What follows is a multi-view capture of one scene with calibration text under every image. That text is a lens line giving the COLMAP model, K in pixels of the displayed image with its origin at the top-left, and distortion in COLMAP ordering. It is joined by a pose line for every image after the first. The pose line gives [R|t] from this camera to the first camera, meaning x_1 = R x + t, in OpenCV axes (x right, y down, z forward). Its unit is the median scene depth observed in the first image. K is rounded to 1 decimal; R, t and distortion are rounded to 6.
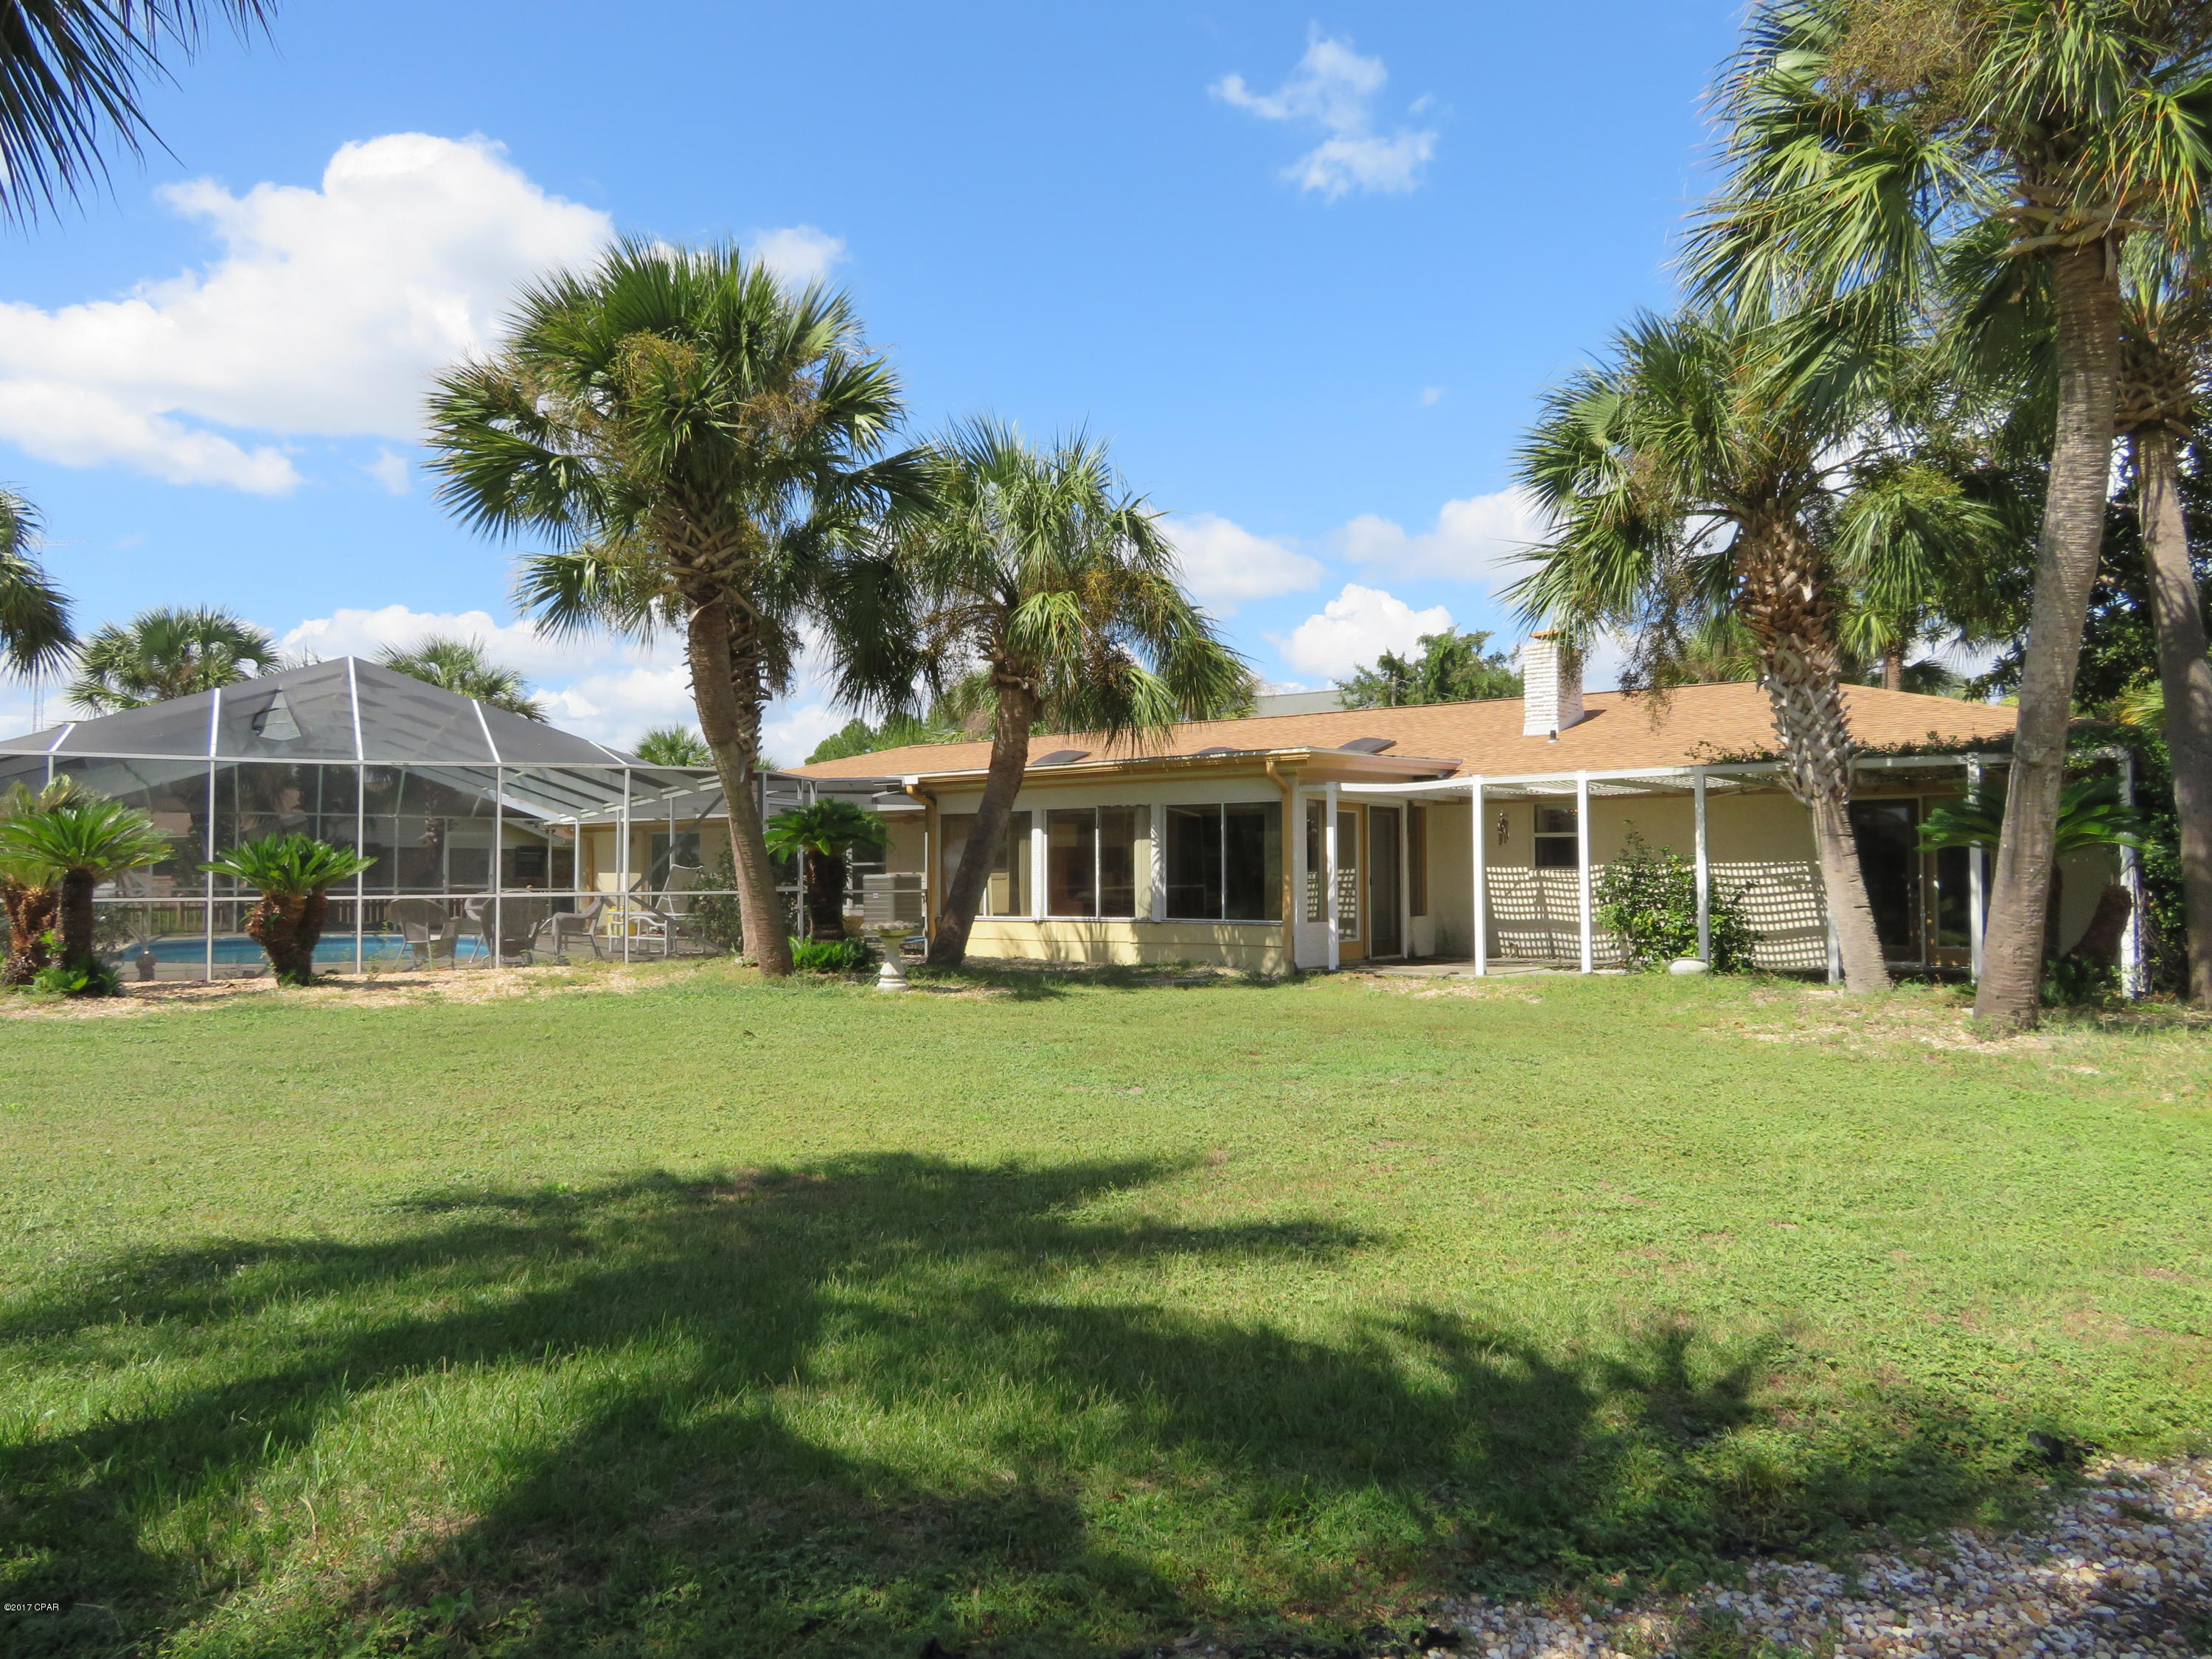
lens RADIAL K [[1606.0, 0, 1106.0], [0, 1606.0, 829.5], [0, 0, 1]] dist [-0.006924, -0.005495]
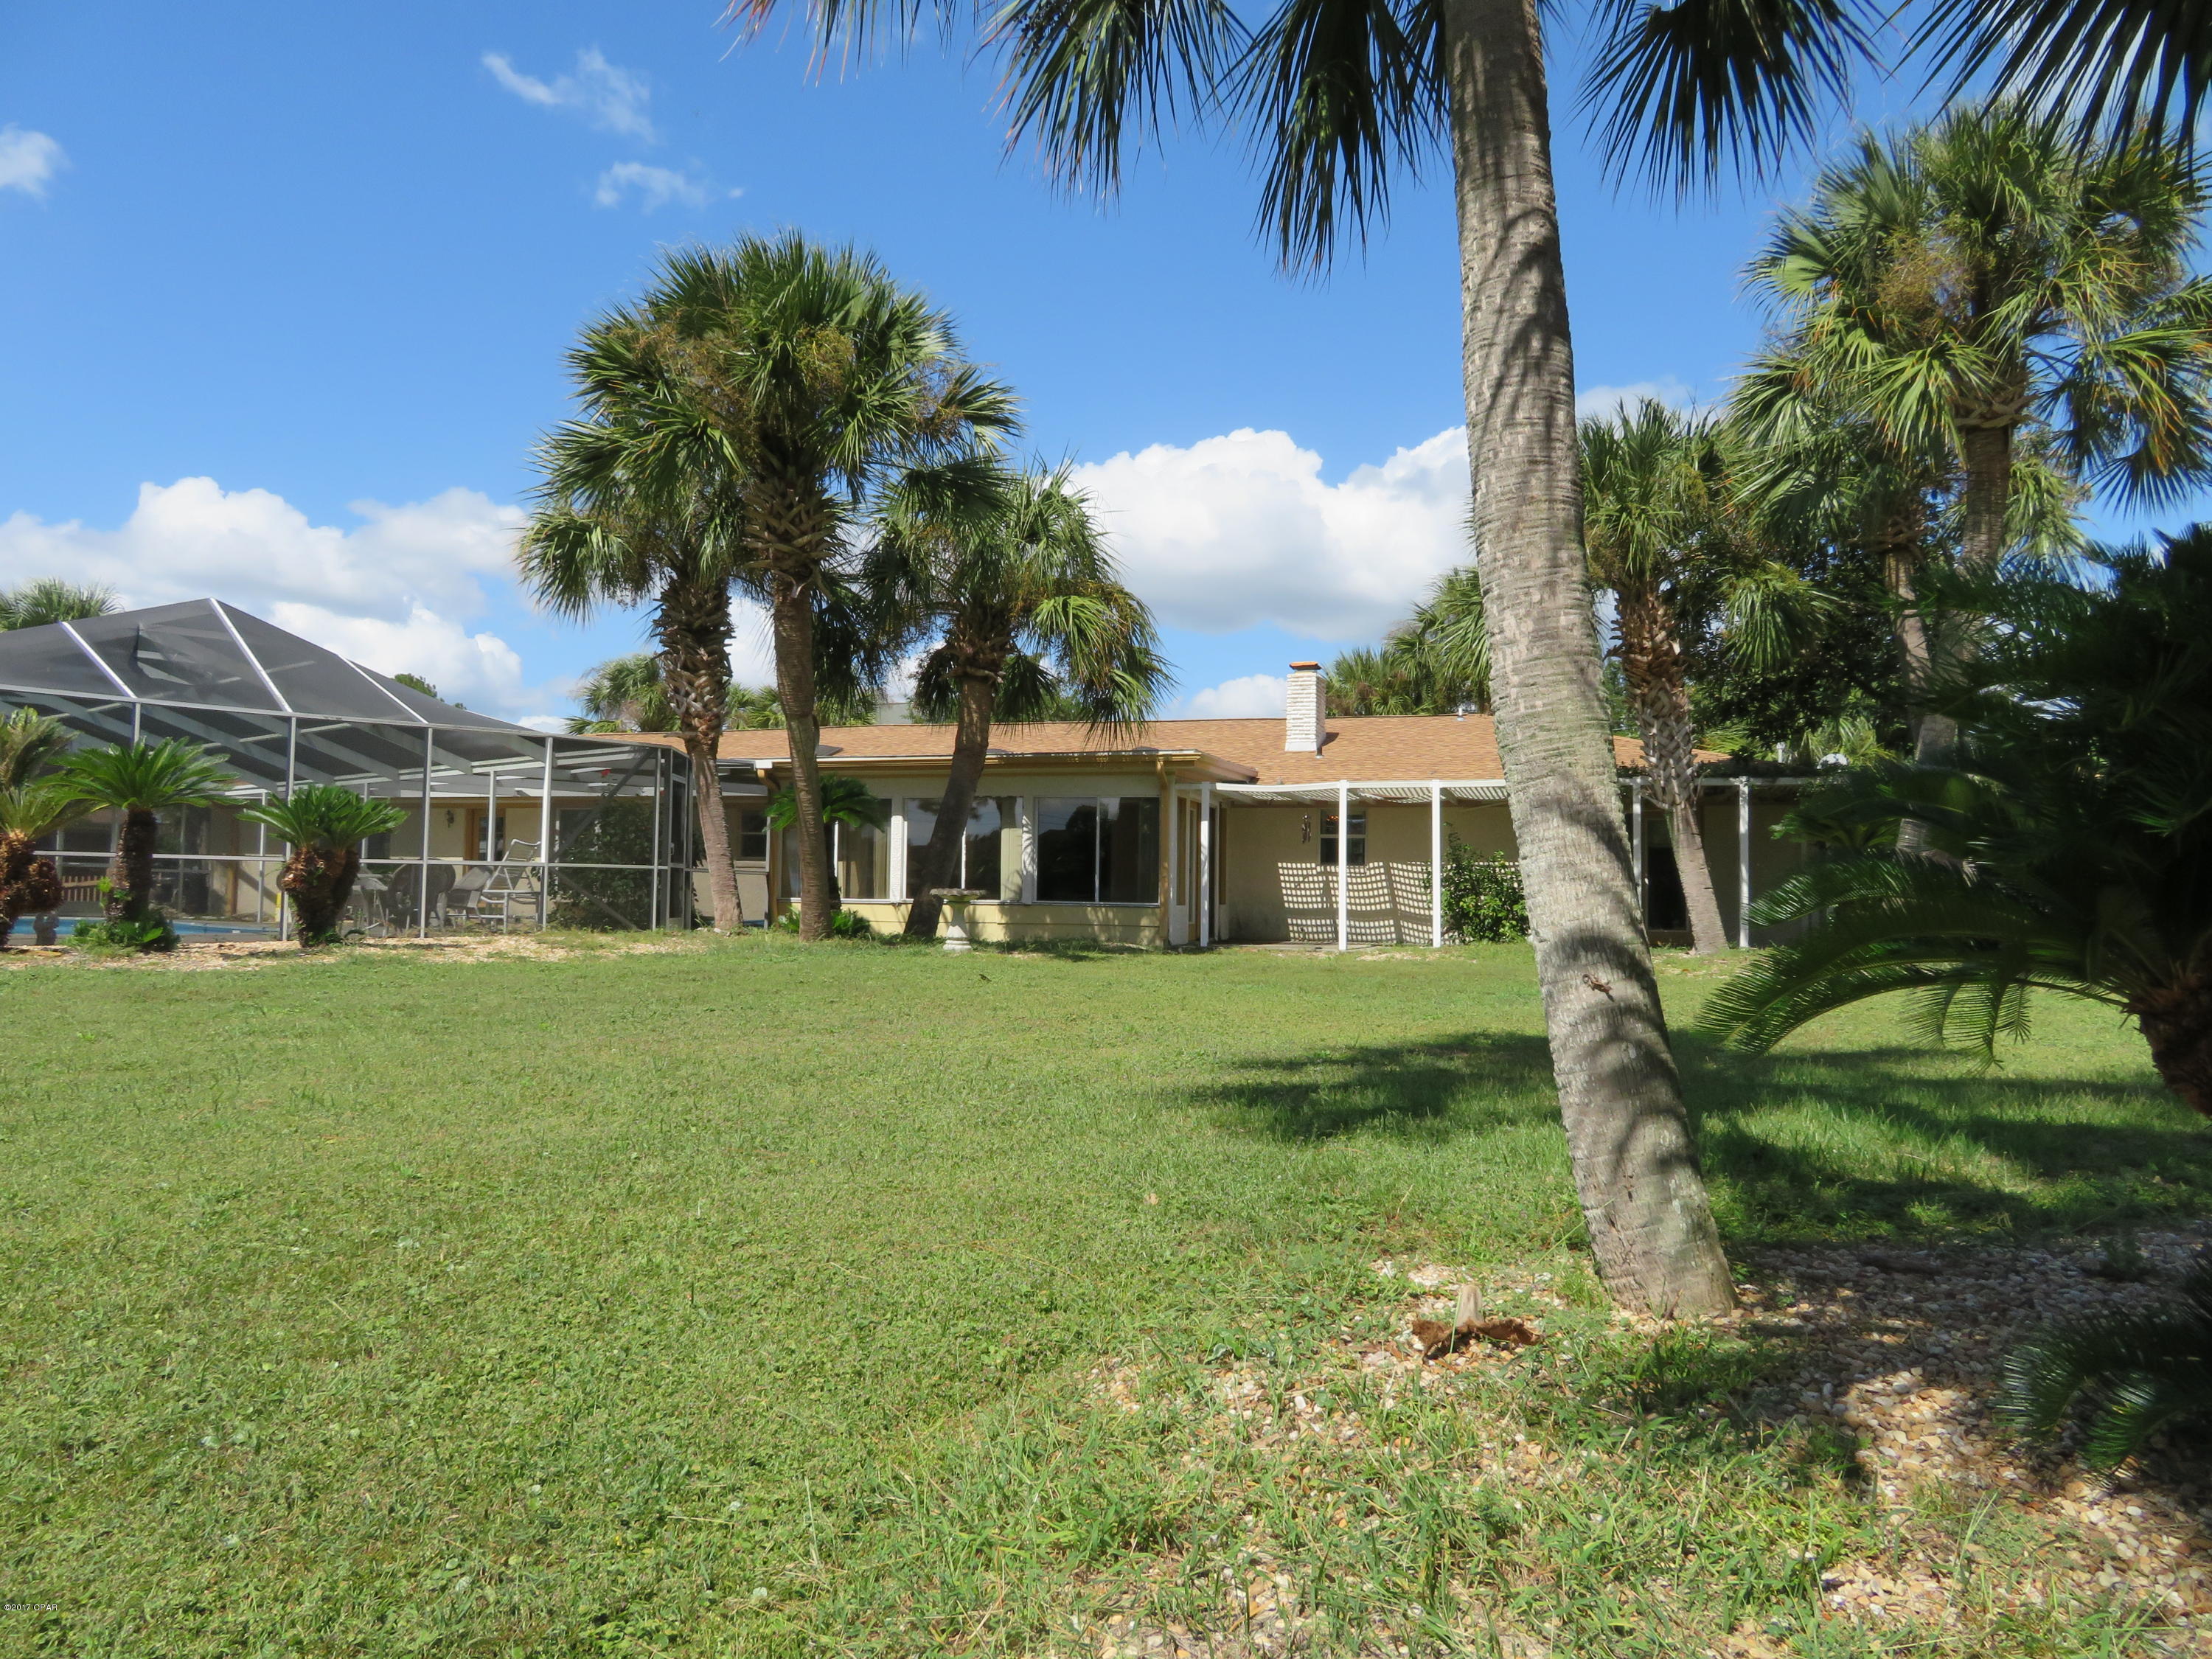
lens RADIAL K [[1606.0, 0, 1106.0], [0, 1606.0, 829.5], [0, 0, 1]] dist [-0.006924, -0.005495]
pose [[0.931110, 0.031994, 0.363334, -0.361820], [-0.027646, 0.999470, -0.017163, 0.027760], [-0.363690, 0.005936, 0.931501, -0.039662]]
